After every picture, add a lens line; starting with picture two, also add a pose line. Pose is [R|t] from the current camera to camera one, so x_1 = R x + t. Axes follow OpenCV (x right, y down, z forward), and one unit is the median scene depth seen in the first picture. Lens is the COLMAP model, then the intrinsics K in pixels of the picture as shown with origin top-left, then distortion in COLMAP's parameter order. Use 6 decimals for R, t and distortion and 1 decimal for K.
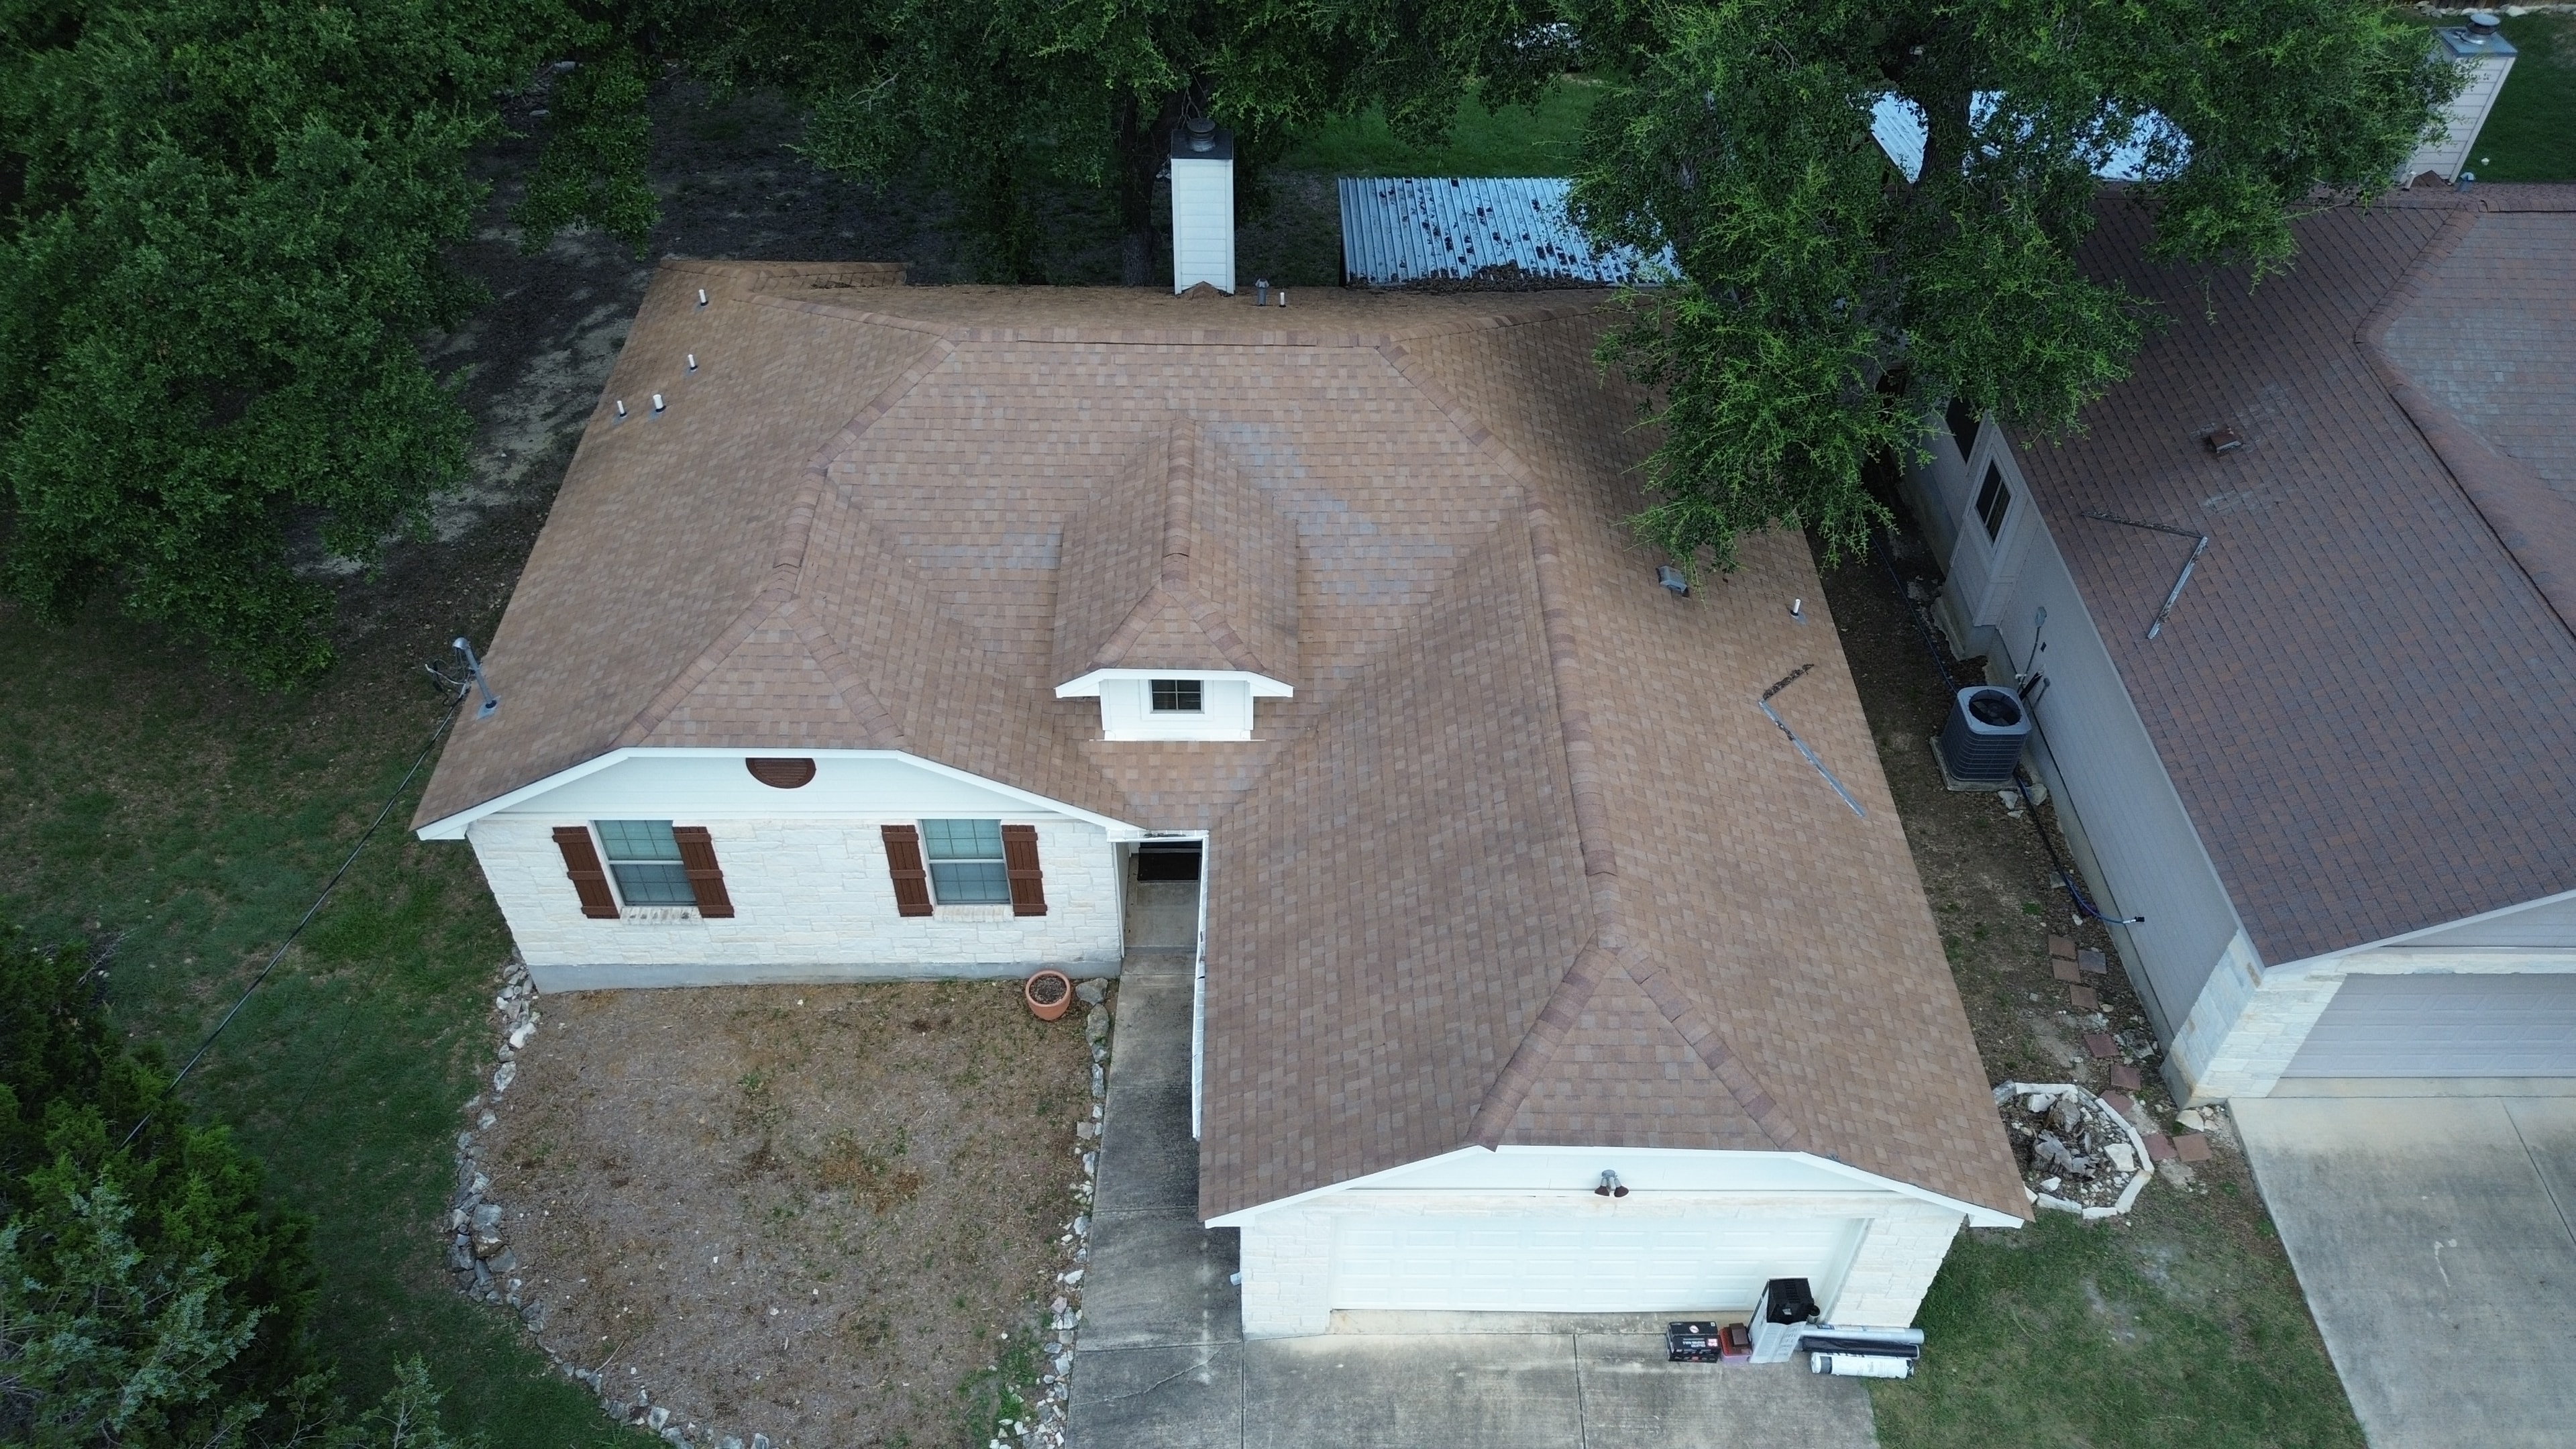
lens RADIAL K [[1844.7, 0, 1284.6], [0, 1844.7, 716.8], [0, 0, 1]] dist [0.063917, -0.066606]
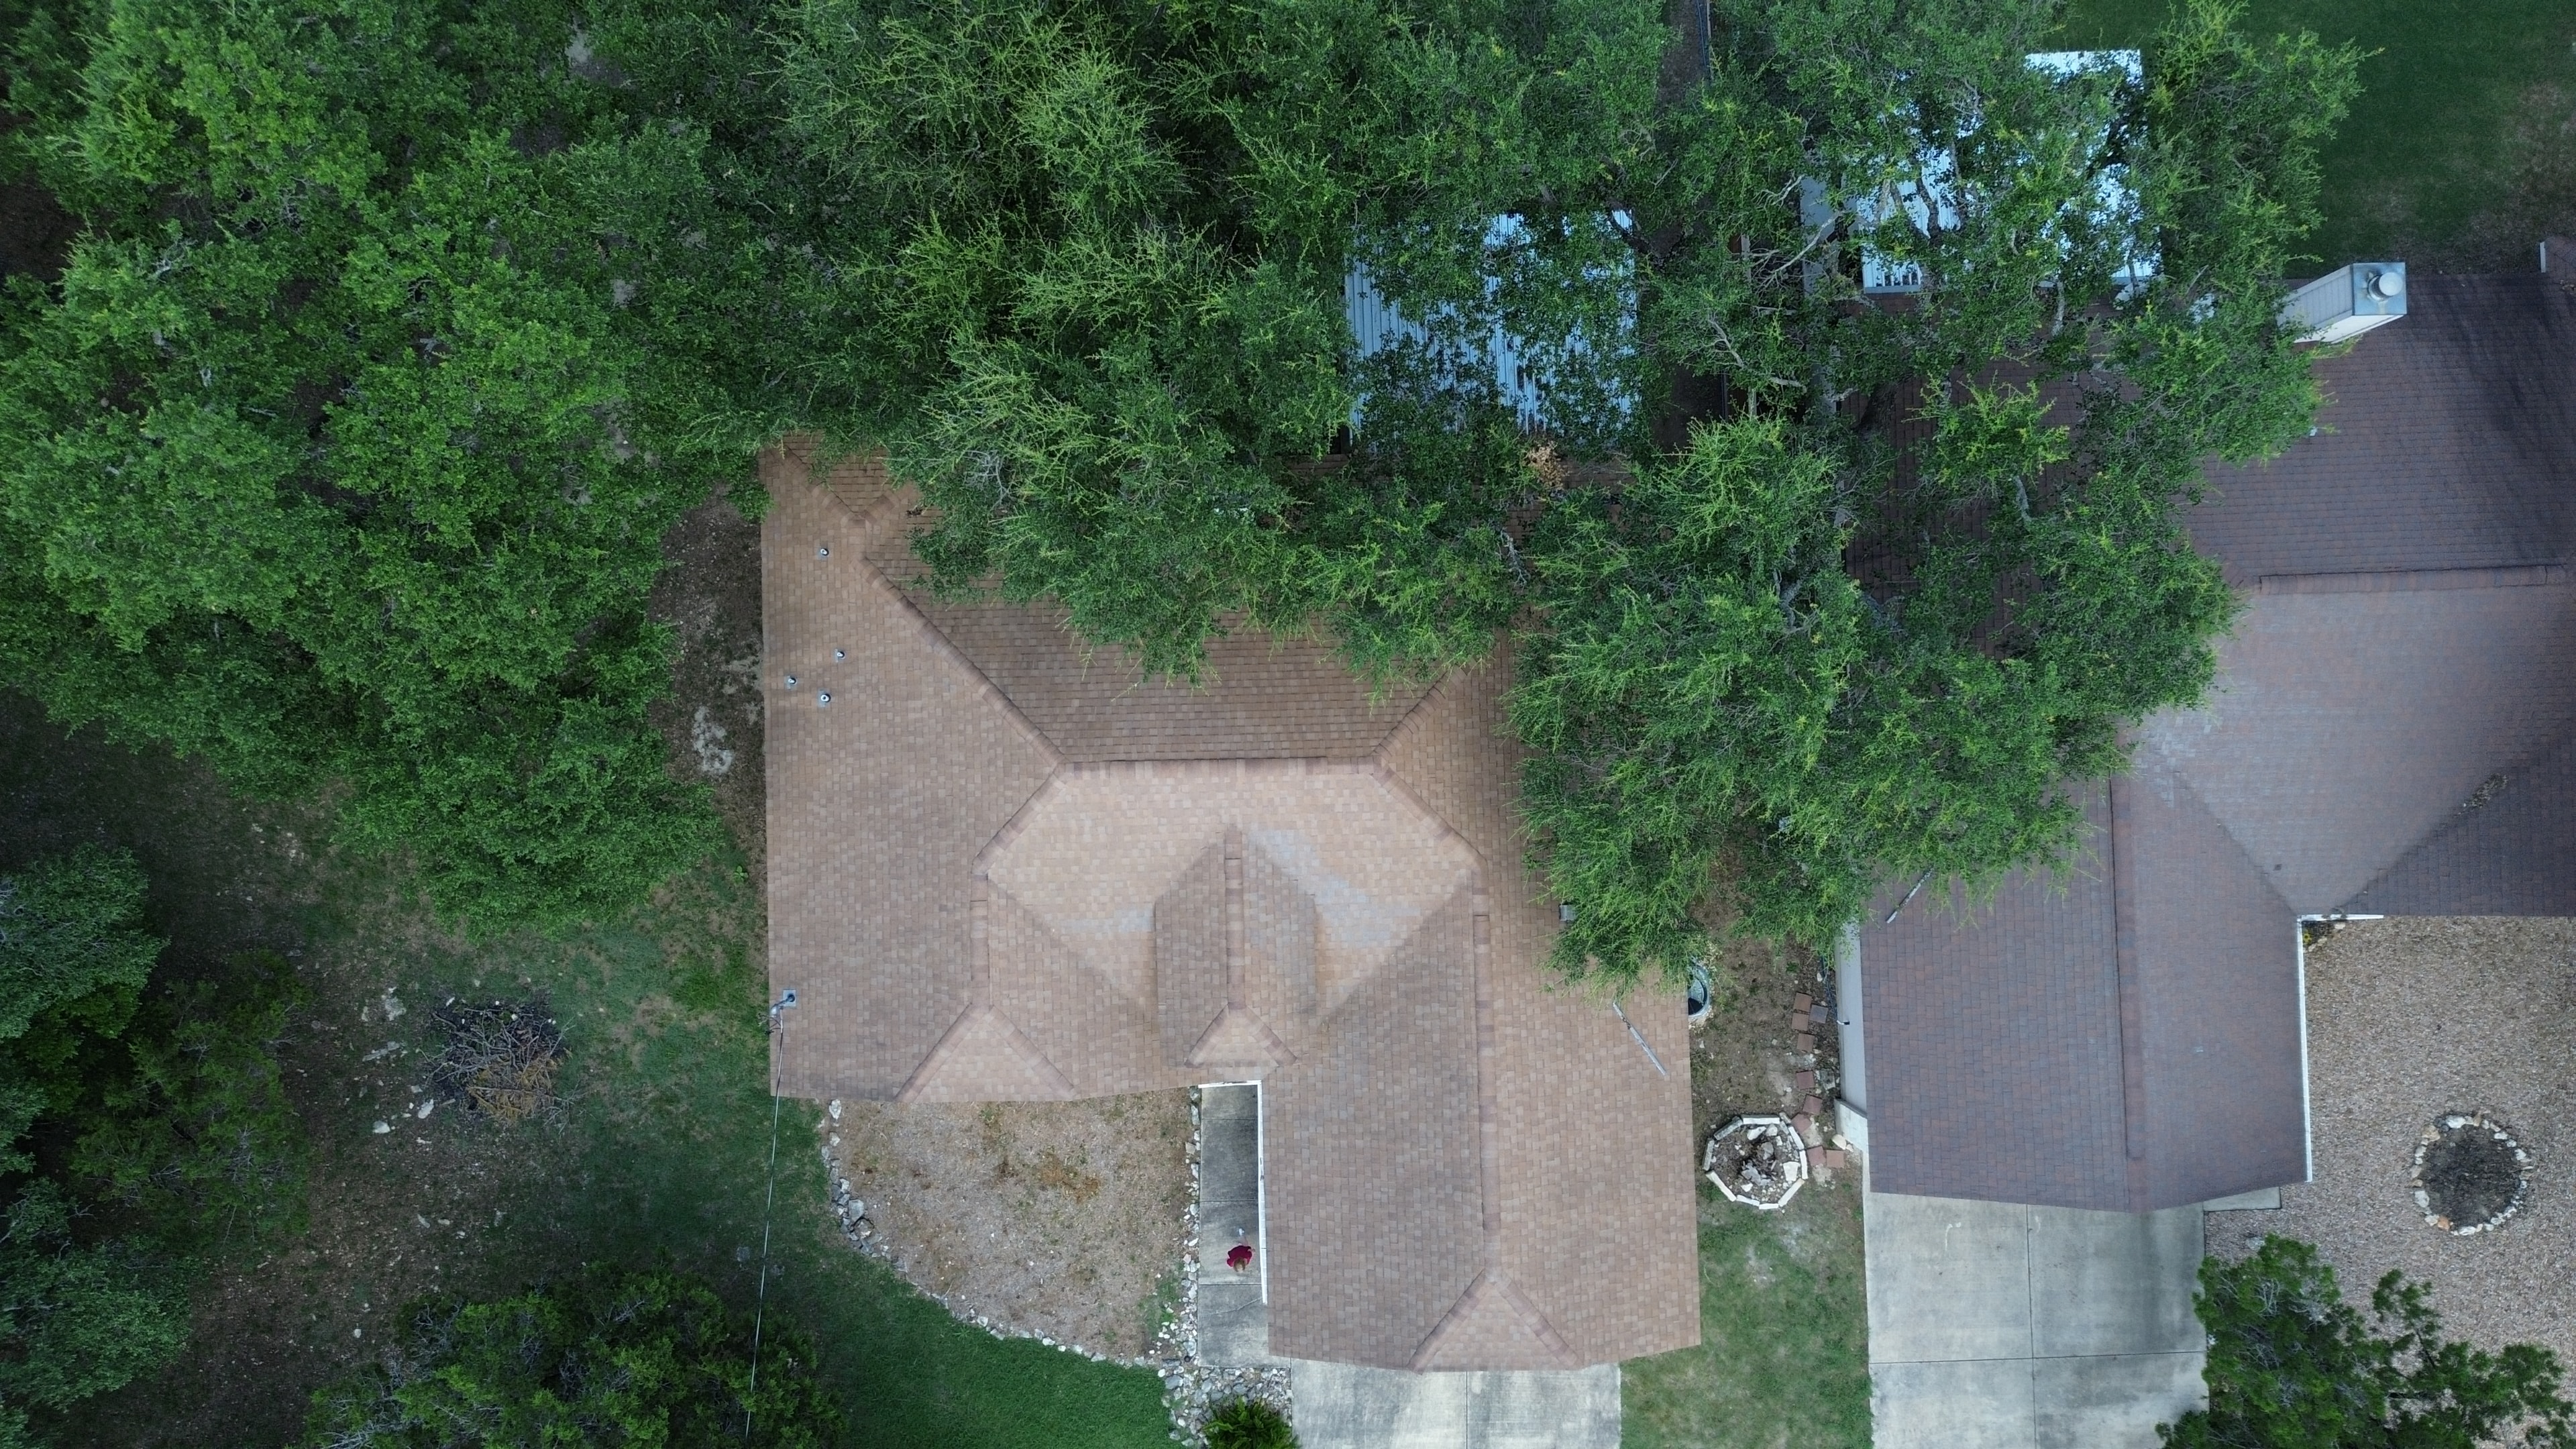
lens RADIAL K [[1844.7, 0, 1284.3], [0, 1844.7, 725.5], [0, 0, 1]] dist [0.063917, -0.066606]
pose [[0.999835, -0.018150, -0.000783, -0.014160], [0.013595, 0.718941, 0.694938, -1.277512], [-0.012050, -0.694834, 0.719069, 0.051423]]
